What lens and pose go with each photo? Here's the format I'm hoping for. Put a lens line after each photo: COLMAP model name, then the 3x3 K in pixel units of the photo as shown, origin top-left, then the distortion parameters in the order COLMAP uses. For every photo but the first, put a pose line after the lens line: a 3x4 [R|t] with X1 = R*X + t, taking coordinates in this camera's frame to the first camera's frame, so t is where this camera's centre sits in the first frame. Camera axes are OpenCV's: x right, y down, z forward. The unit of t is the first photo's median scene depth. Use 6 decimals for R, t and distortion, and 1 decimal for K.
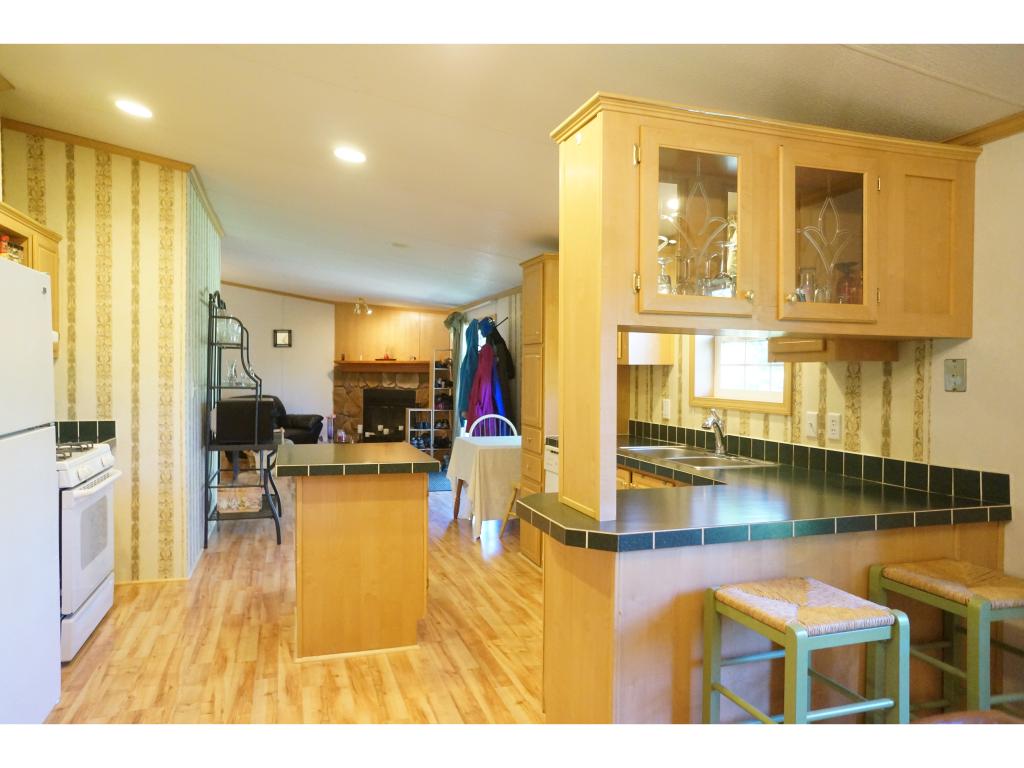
lens RADIAL K [[690.5, 0, 506.9], [0, 690.5, 386.5], [0, 0, 1]] dist [-0.068703, 0.087200]
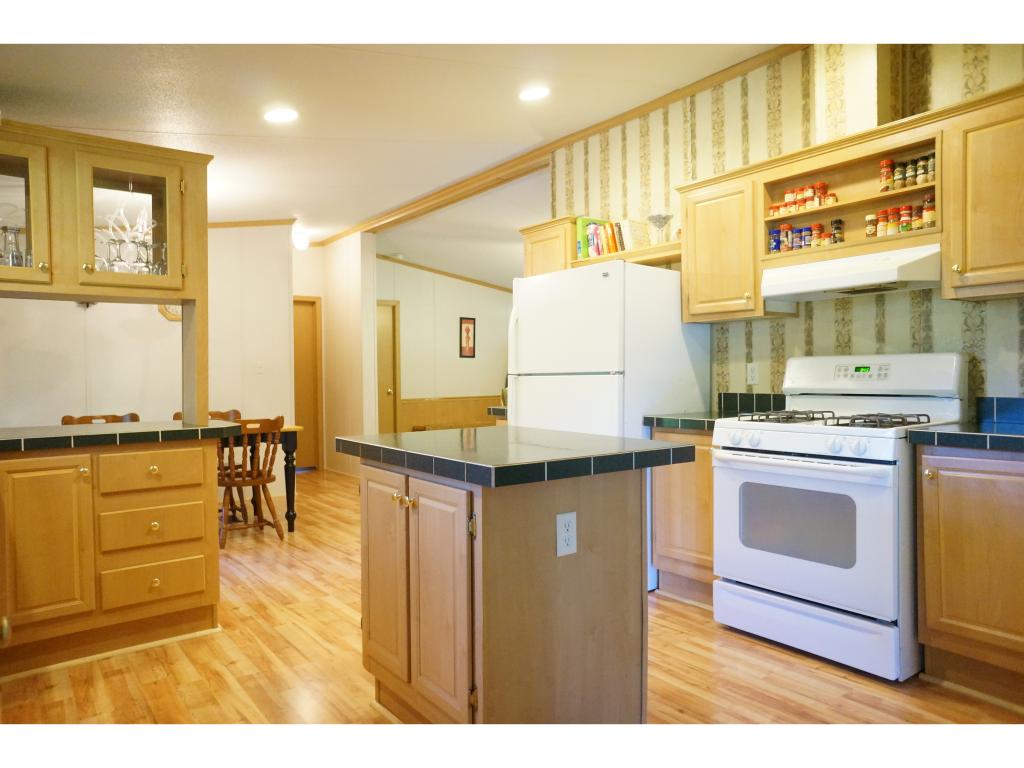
lens RADIAL K [[690.5, 0, 506.9], [0, 690.5, 386.5], [0, 0, 1]] dist [-0.068703, 0.087200]
pose [[-0.946406, 0.005517, -0.322934, -0.033953], [-0.005721, 0.999411, 0.033840, 0.028418], [0.322930, 0.033874, -0.945816, 1.719186]]
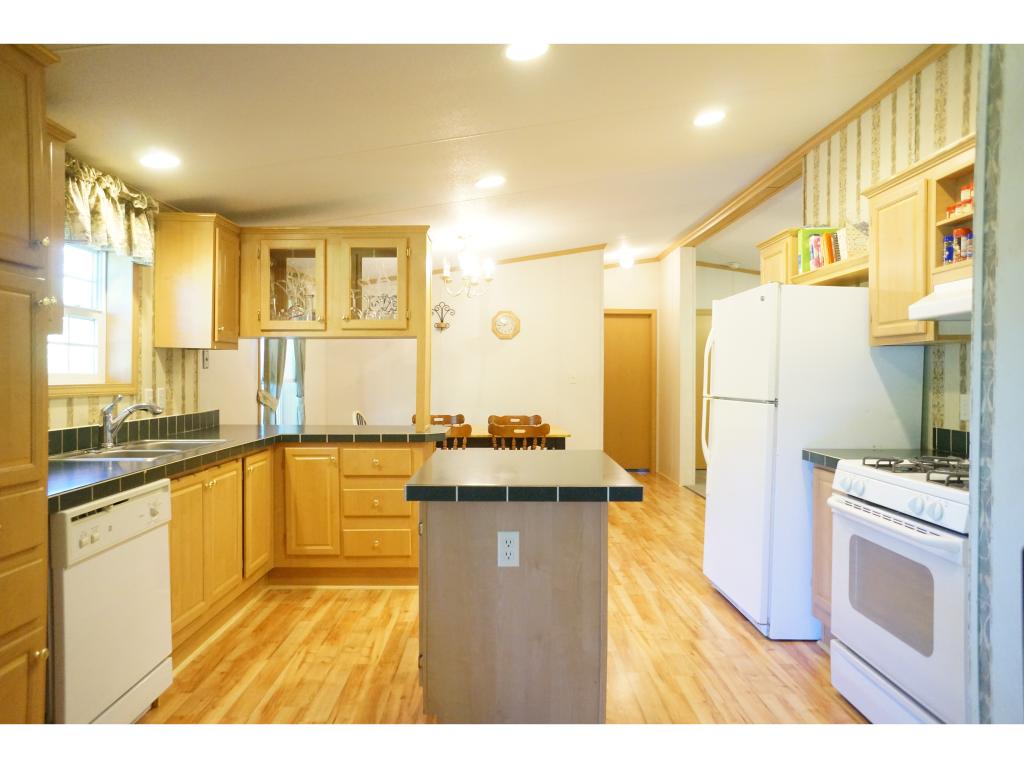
lens RADIAL K [[690.5, 0, 506.9], [0, 690.5, 386.5], [0, 0, 1]] dist [-0.068703, 0.087200]
pose [[-0.953503, -0.018613, 0.300807, -0.465421], [-0.006653, 0.999148, 0.040733, -0.017349], [-0.301309, 0.036838, -0.952815, 1.837221]]
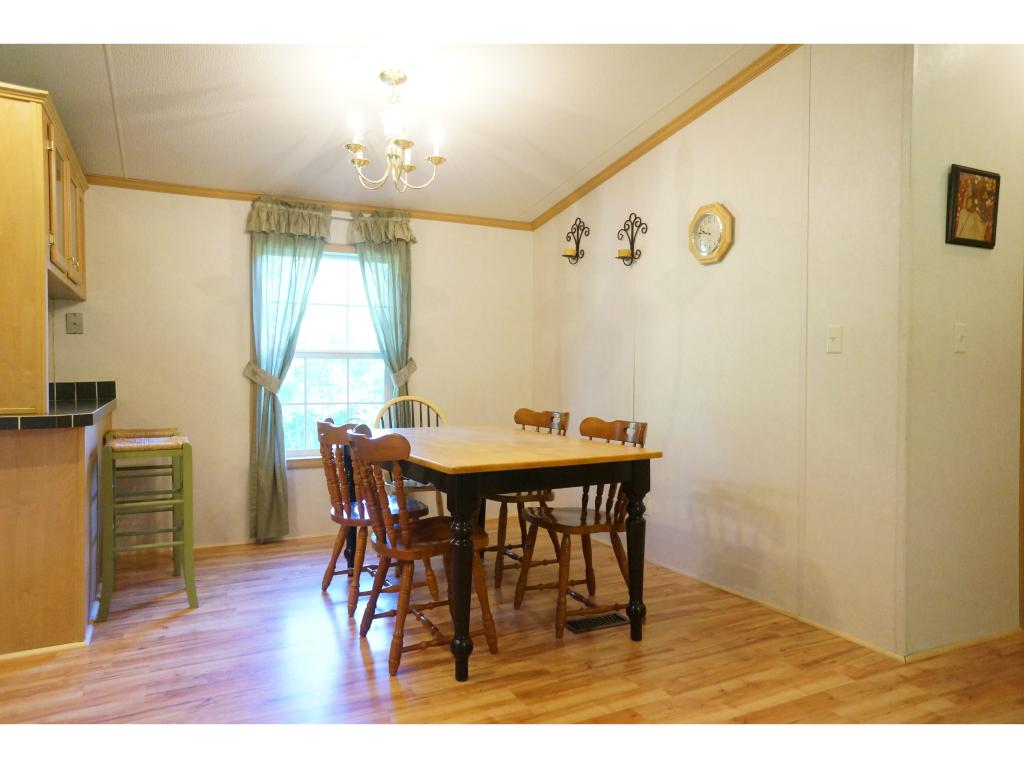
lens RADIAL K [[690.5, 0, 506.9], [0, 690.5, 386.5], [0, 0, 1]] dist [-0.068703, 0.087200]
pose [[-0.152383, -0.032945, 0.987772, -0.791551], [0.016995, 0.999209, 0.035948, 0.066970], [-0.988175, 0.022266, -0.151702, 0.190044]]
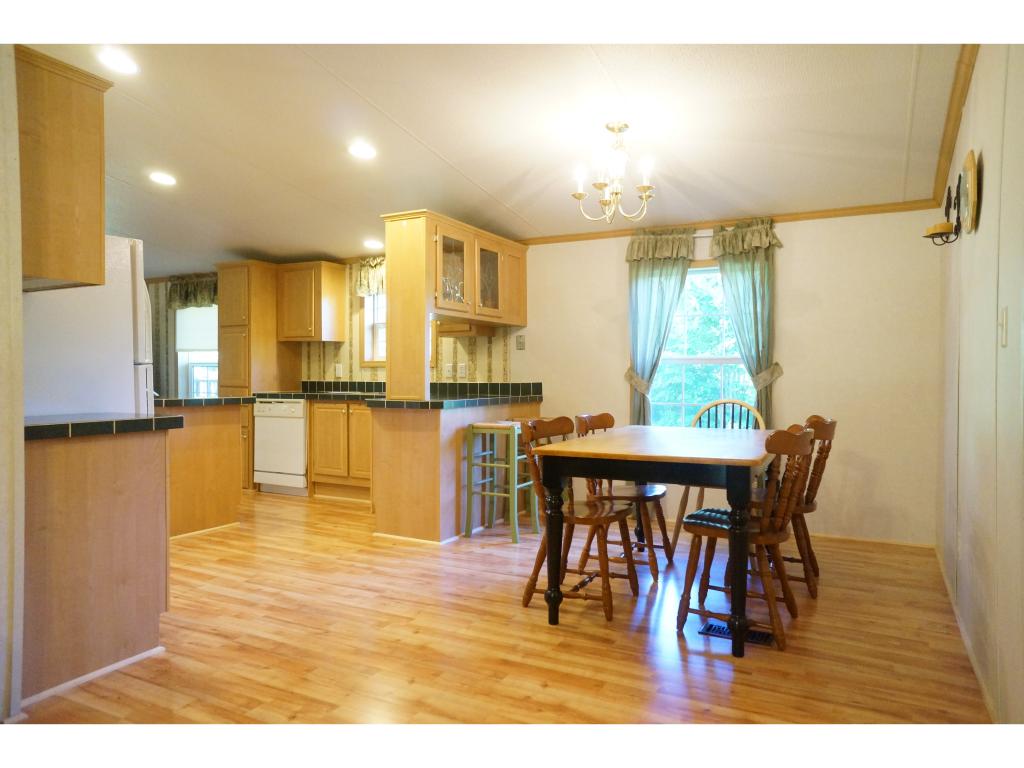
lens RADIAL K [[690.5, 0, 506.9], [0, 690.5, 386.5], [0, 0, 1]] dist [-0.068703, 0.087200]
pose [[0.723530, -0.019900, 0.690006, -0.734691], [0.020107, 0.999768, 0.007749, 0.084183], [-0.690000, 0.008268, 0.723762, -0.486117]]
